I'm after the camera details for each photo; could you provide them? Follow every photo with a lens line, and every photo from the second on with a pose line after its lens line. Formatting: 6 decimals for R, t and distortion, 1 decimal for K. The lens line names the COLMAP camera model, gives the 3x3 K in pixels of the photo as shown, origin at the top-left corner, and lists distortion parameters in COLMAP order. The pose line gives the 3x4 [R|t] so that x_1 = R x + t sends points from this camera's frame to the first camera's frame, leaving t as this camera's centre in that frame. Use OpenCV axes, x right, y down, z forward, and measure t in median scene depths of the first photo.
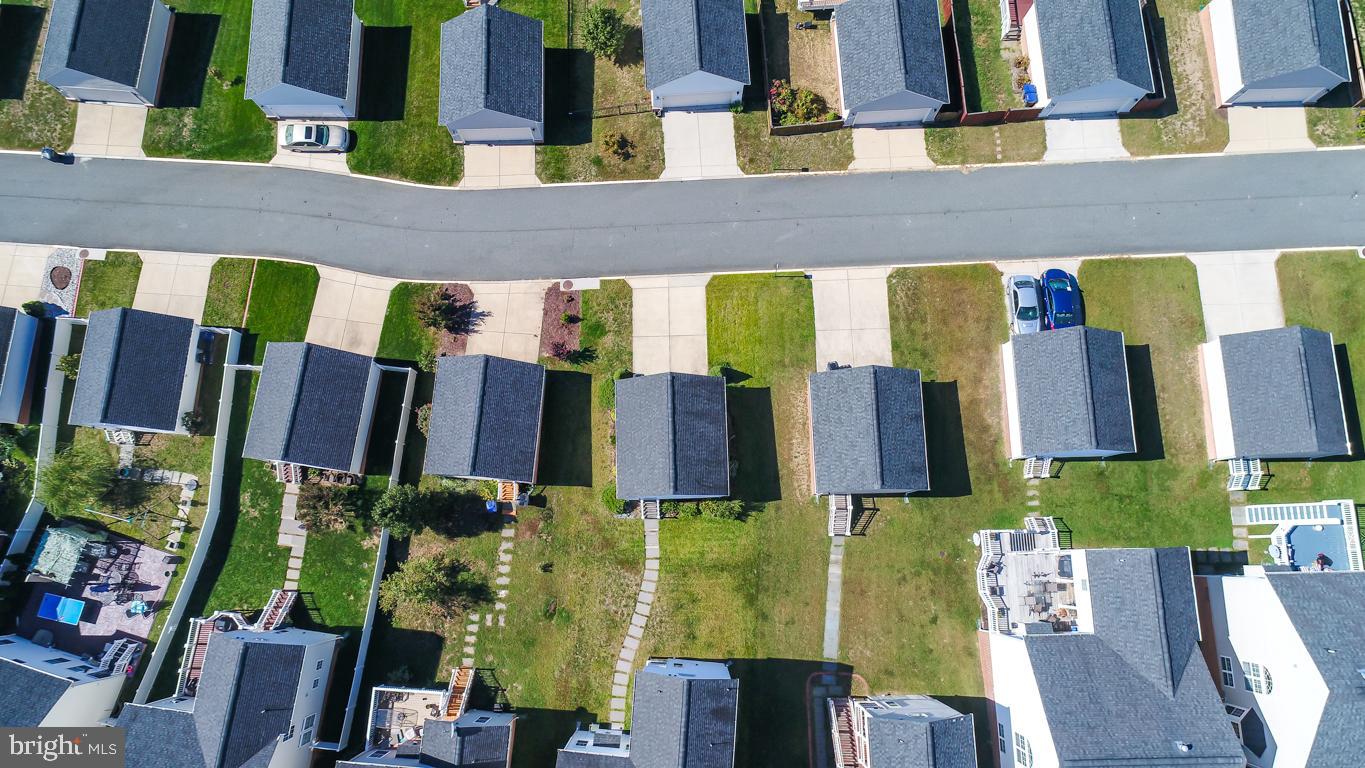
lens RADIAL K [[927.2, 0, 680.0], [0, 927.2, 379.8], [0, 0, 1]] dist [0.006245, 0.004463]
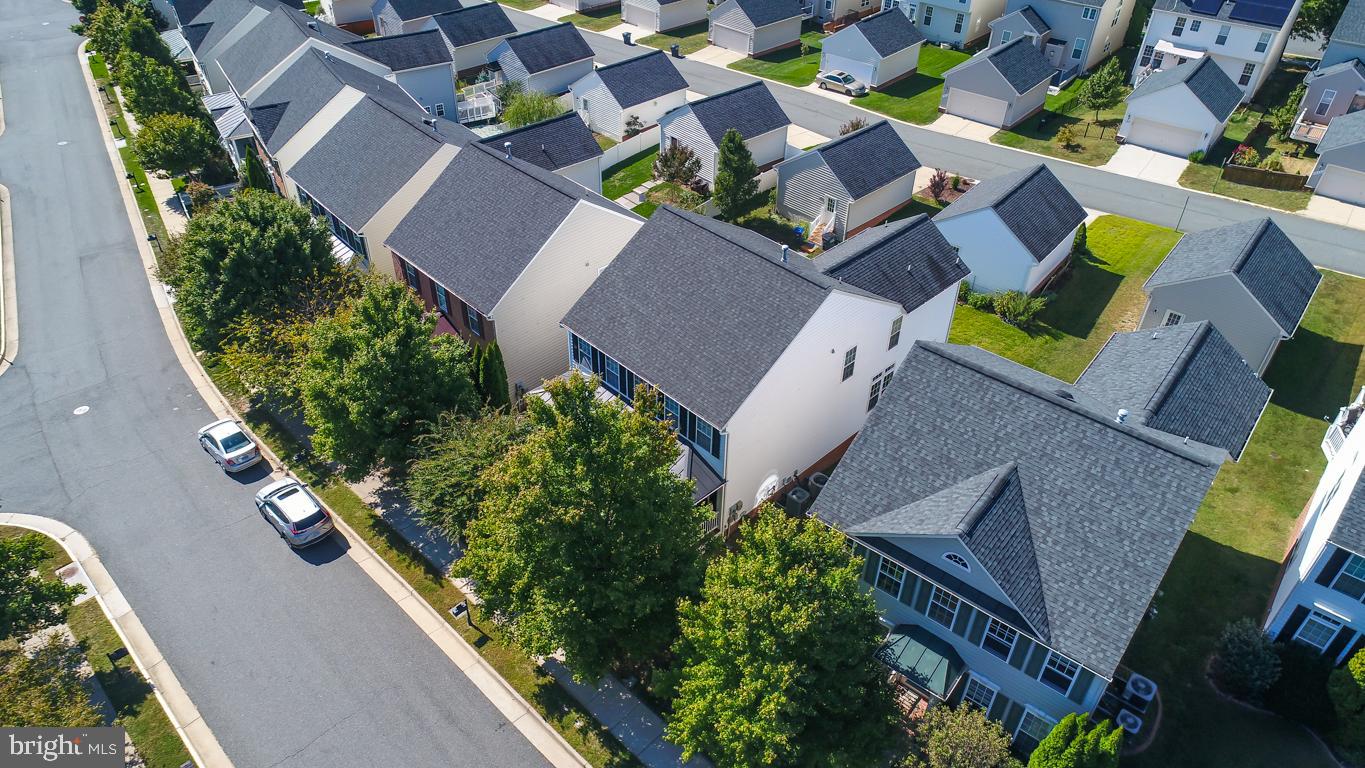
lens RADIAL K [[914.7, 0, 679.6], [0, 914.7, 383.2], [0, 0, 1]] dist [0.009135, 0.004095]
pose [[0.755256, 0.414634, -0.507610, 0.266859], [-0.648055, 0.588267, -0.483701, 0.786866], [0.098051, 0.694277, 0.712997, 0.391142]]
